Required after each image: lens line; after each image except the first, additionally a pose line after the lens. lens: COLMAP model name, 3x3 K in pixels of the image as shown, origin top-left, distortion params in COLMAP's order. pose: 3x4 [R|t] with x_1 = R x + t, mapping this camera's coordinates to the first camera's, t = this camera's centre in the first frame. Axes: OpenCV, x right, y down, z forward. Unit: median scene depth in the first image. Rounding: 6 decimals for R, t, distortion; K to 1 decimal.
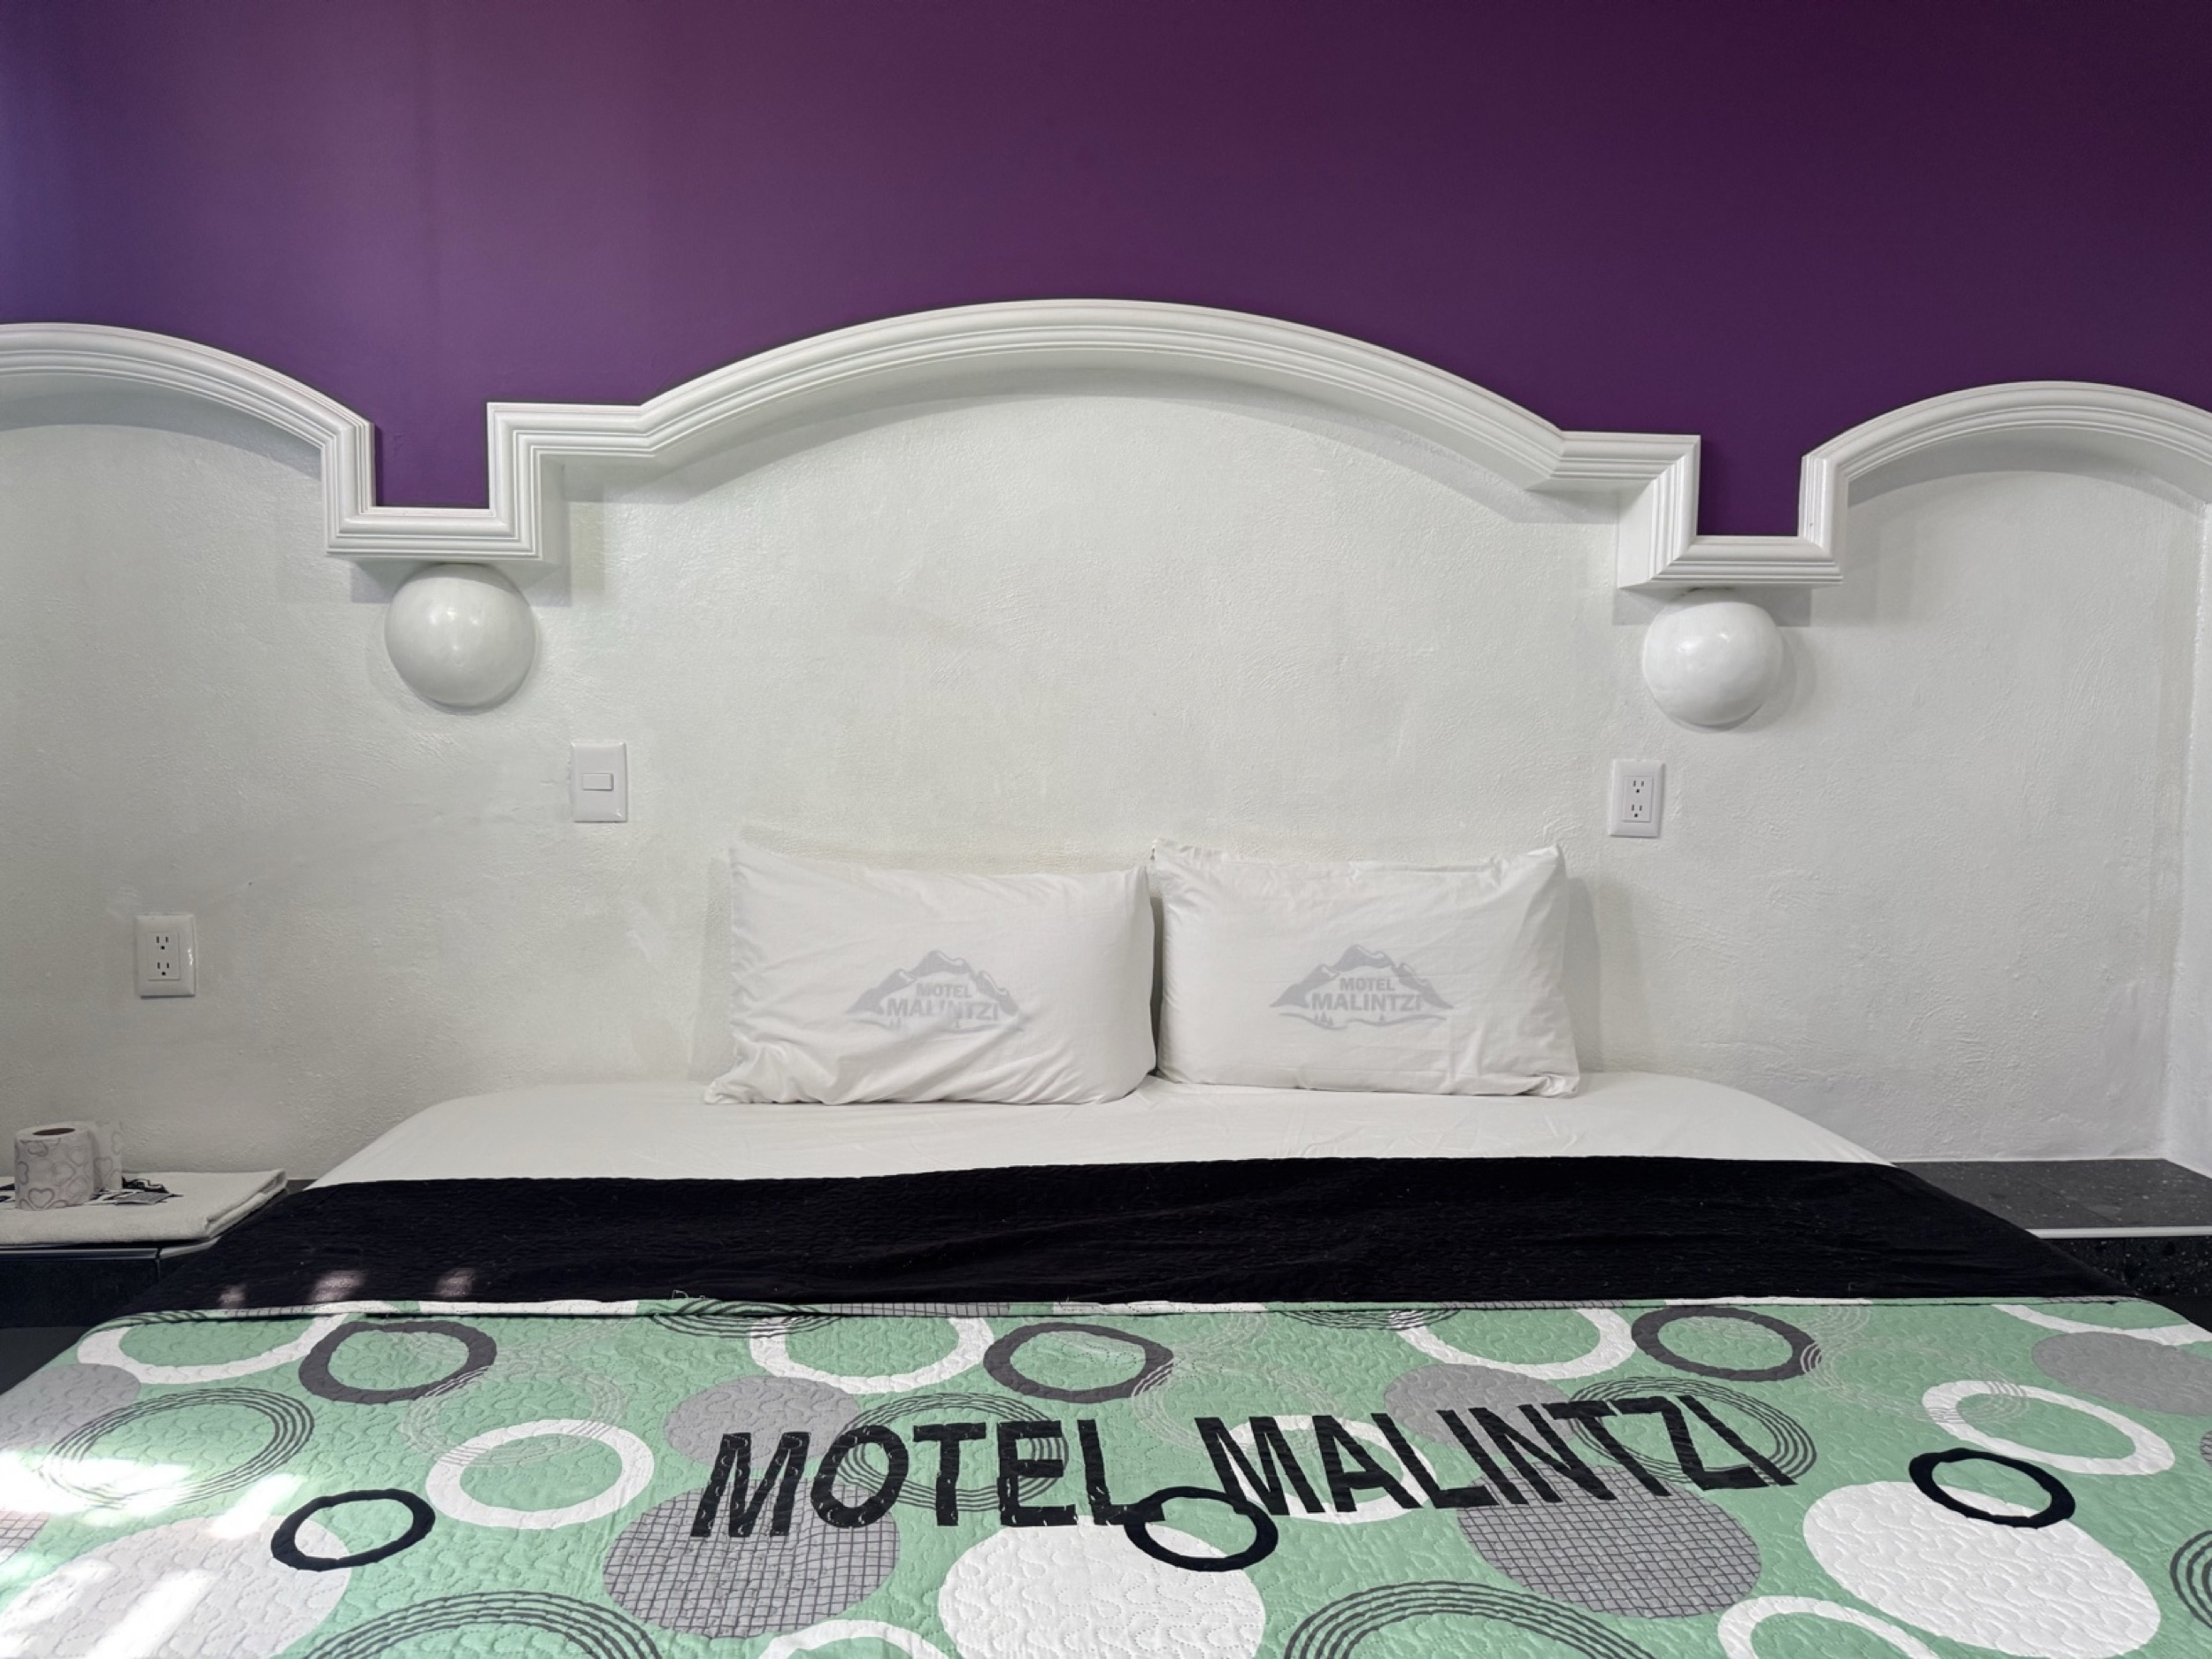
lens RADIAL K [[1549.8, 0, 1106.0], [0, 1549.8, 829.5], [0, 0, 1]] dist [0.065043, -0.077934]
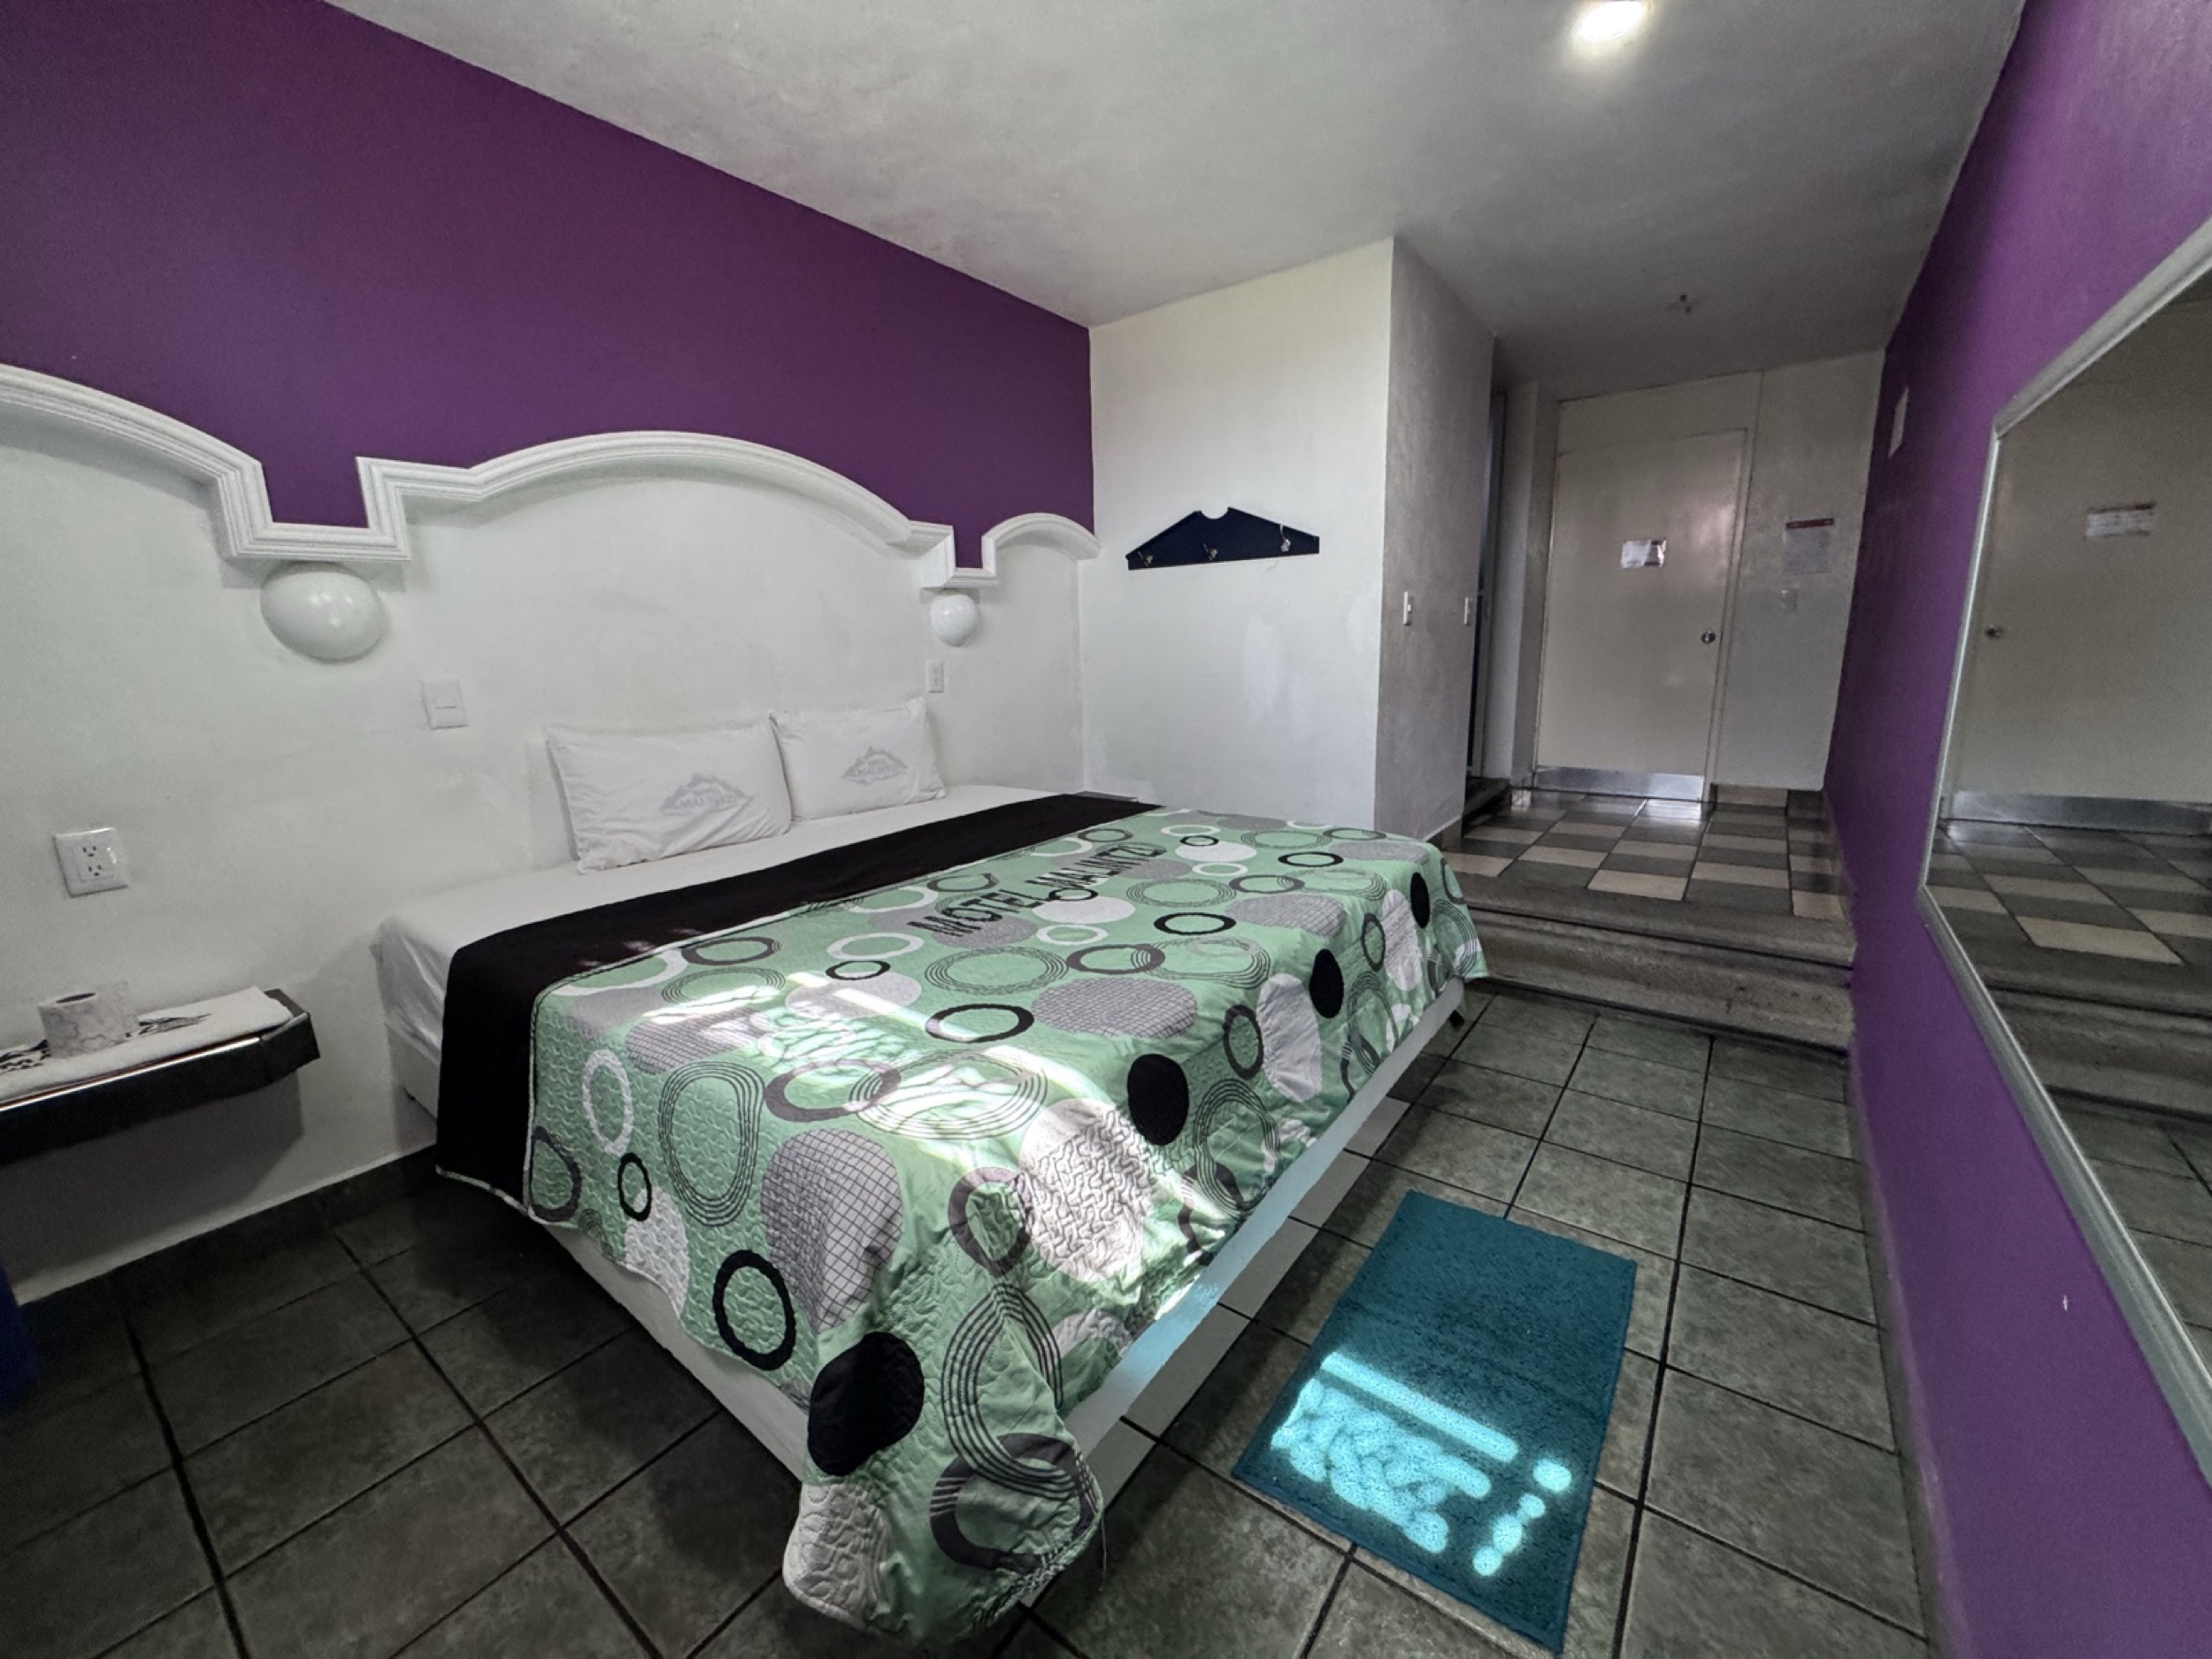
lens RADIAL K [[886.1, 0, 1106.0], [0, 886.1, 829.5], [0, 0, 1]] dist [-0.003025, -0.000221]
pose [[0.652334, -0.185381, 0.734911, -0.621645], [0.083417, 0.981297, 0.173487, -0.003833], [-0.753327, -0.051867, 0.655598, -0.137348]]
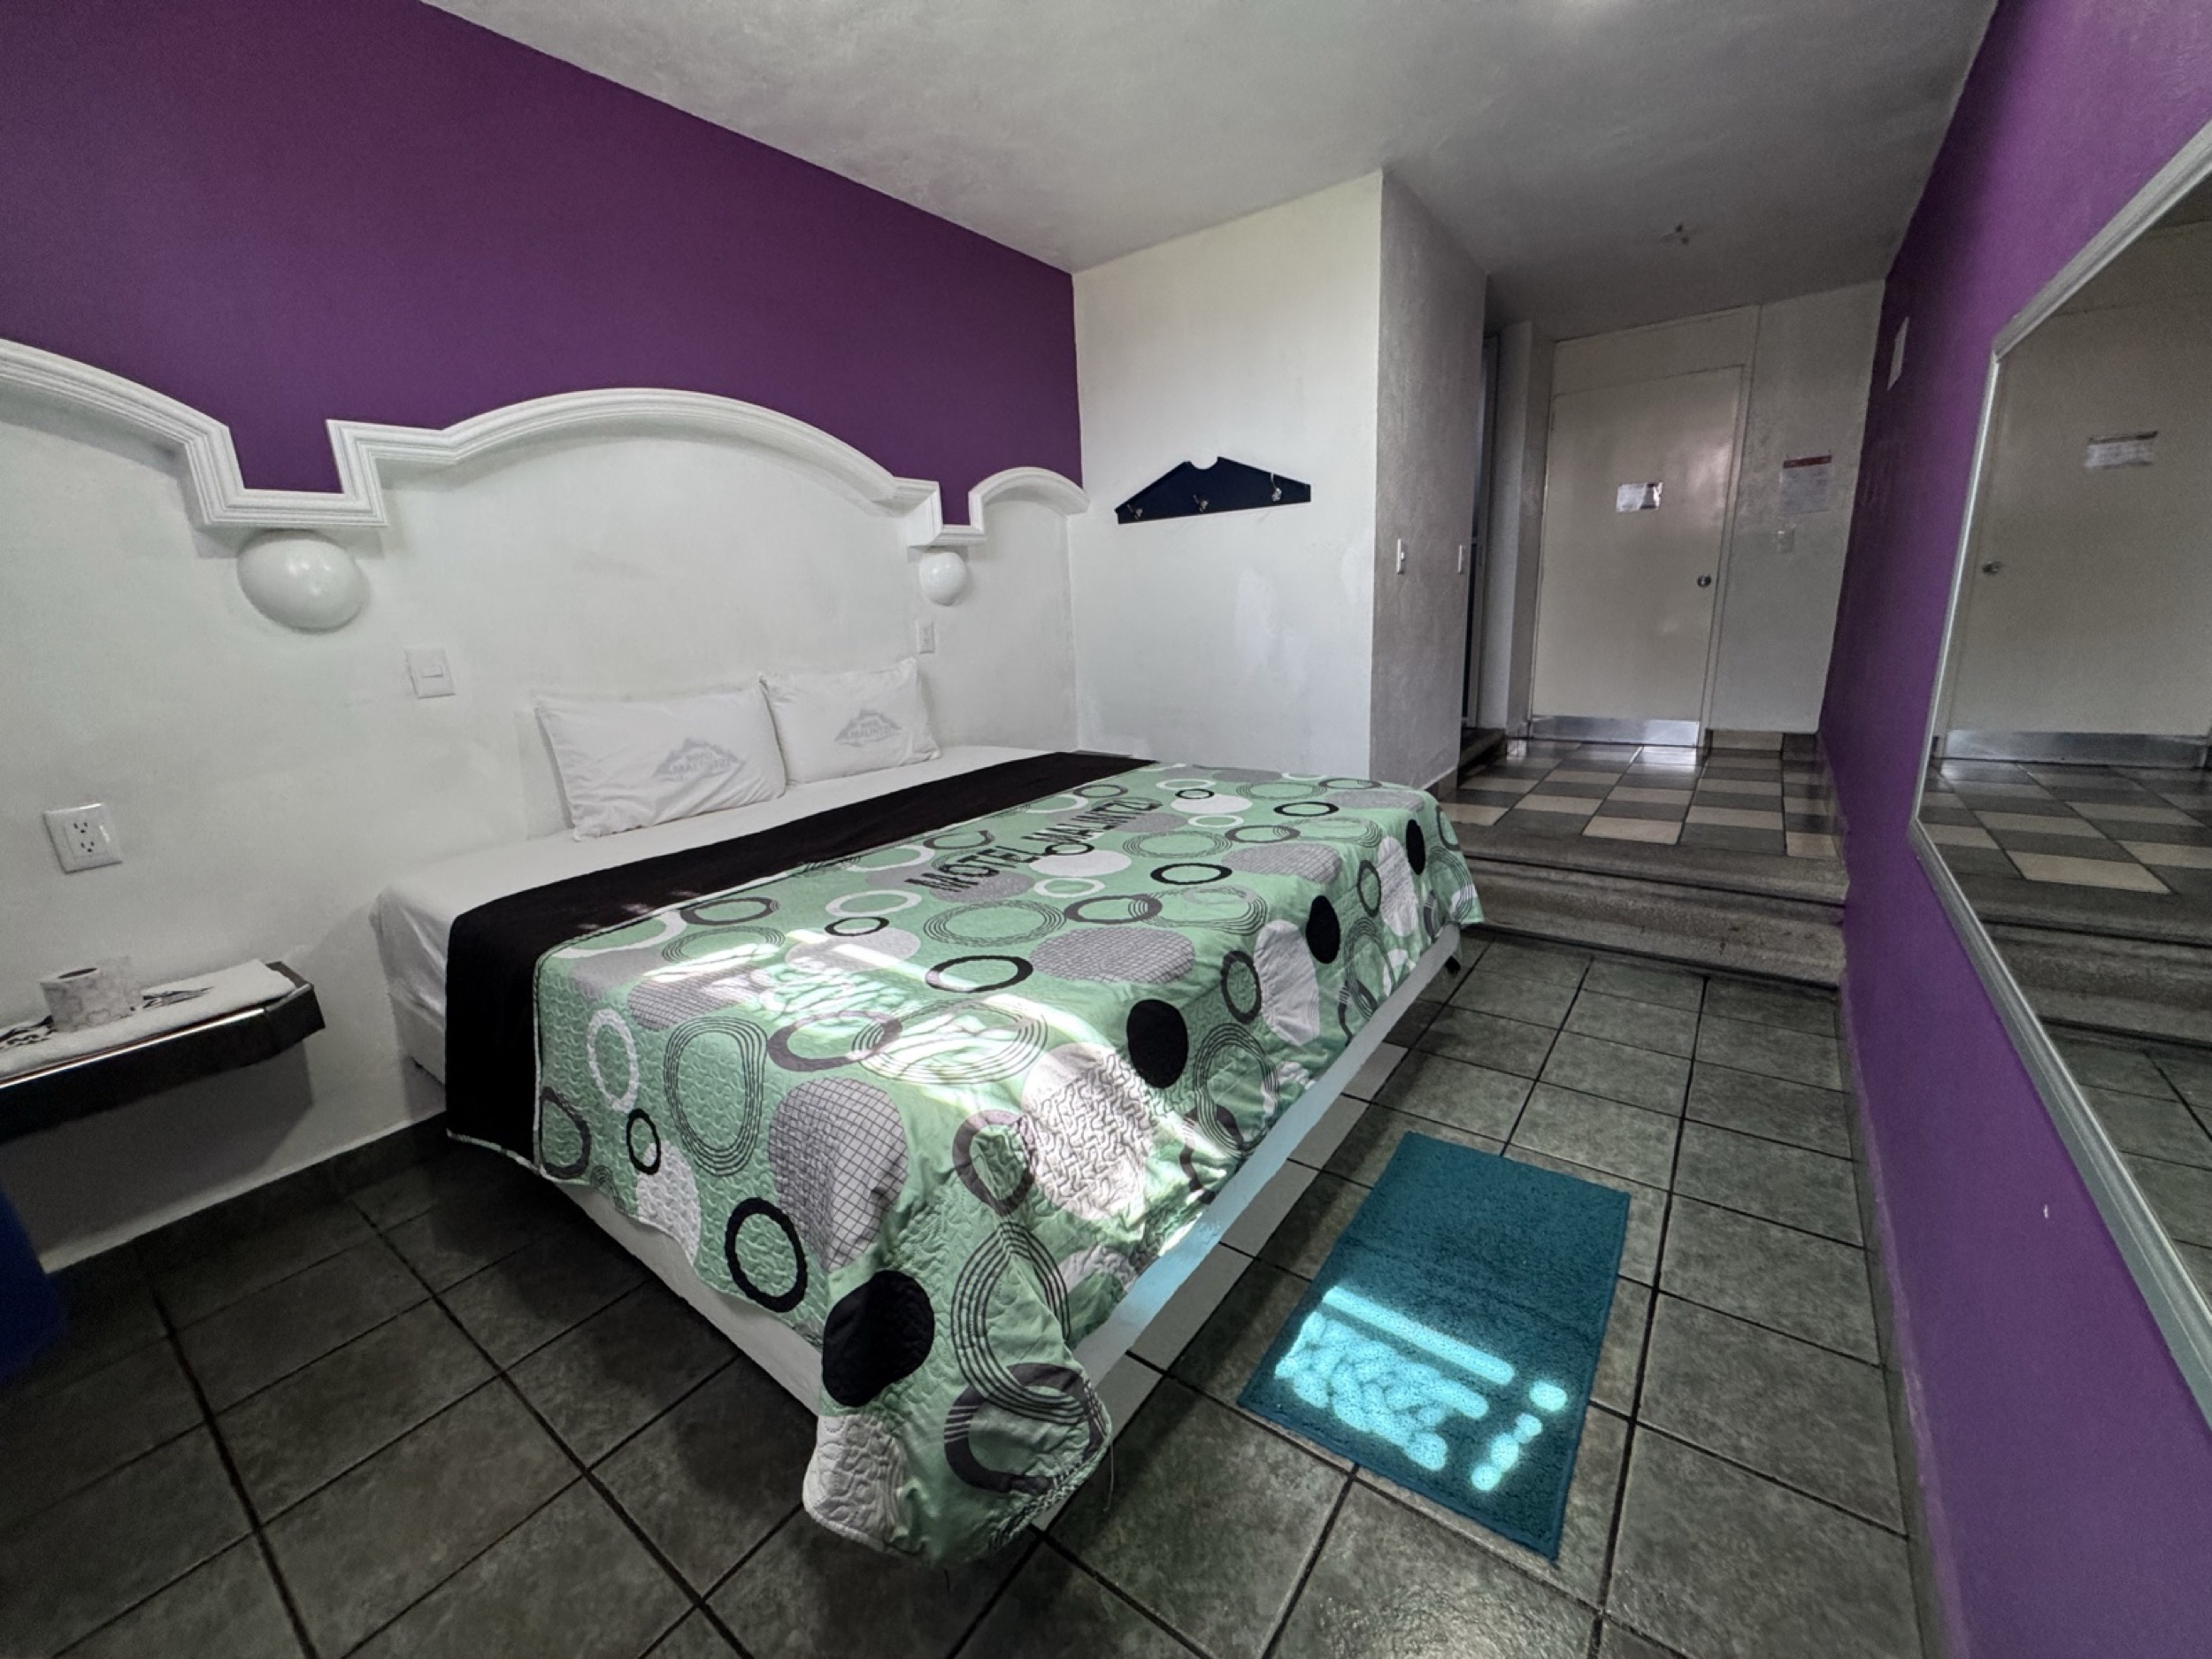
lens RADIAL K [[886.1, 0, 1106.0], [0, 886.1, 829.5], [0, 0, 1]] dist [-0.003025, -0.000221]
pose [[0.644818, -0.231477, 0.728442, -0.622566], [0.105886, 0.970903, 0.214793, 0.005779], [-0.756966, -0.061370, 0.650566, -0.139071]]
